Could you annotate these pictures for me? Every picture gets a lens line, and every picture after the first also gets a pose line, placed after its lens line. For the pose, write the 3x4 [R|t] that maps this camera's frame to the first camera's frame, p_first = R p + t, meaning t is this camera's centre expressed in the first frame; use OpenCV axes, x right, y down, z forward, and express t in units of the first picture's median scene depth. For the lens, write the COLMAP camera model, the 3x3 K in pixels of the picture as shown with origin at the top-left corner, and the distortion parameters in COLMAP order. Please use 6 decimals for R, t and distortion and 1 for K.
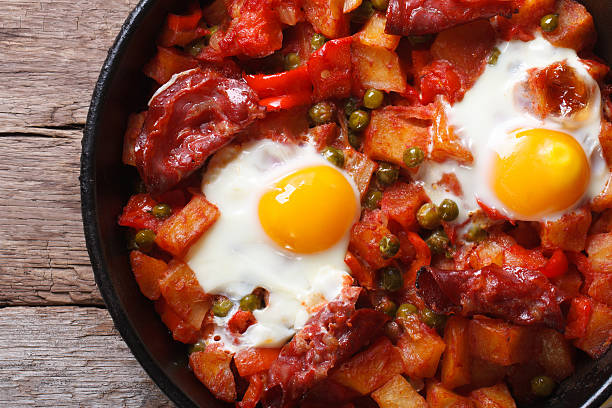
lens RADIAL K [[3647.4, 0, 306.6], [0, 3647.4, 204.9], [0, 0, 1]] dist [-0.222571, 0.000000]
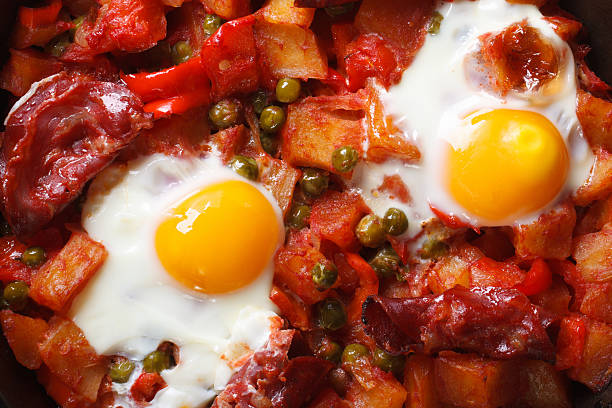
lens RADIAL K [[3647.4, 0, 304.4], [0, 3647.4, 204.8], [0, 0, 1]] dist [-0.222571, 0.000000]
pose [[0.995853, -0.090492, 0.009335, 0.012252], [0.090330, 0.995776, 0.016444, -0.017119], [-0.010784, -0.015532, 0.999821, 0.209637]]
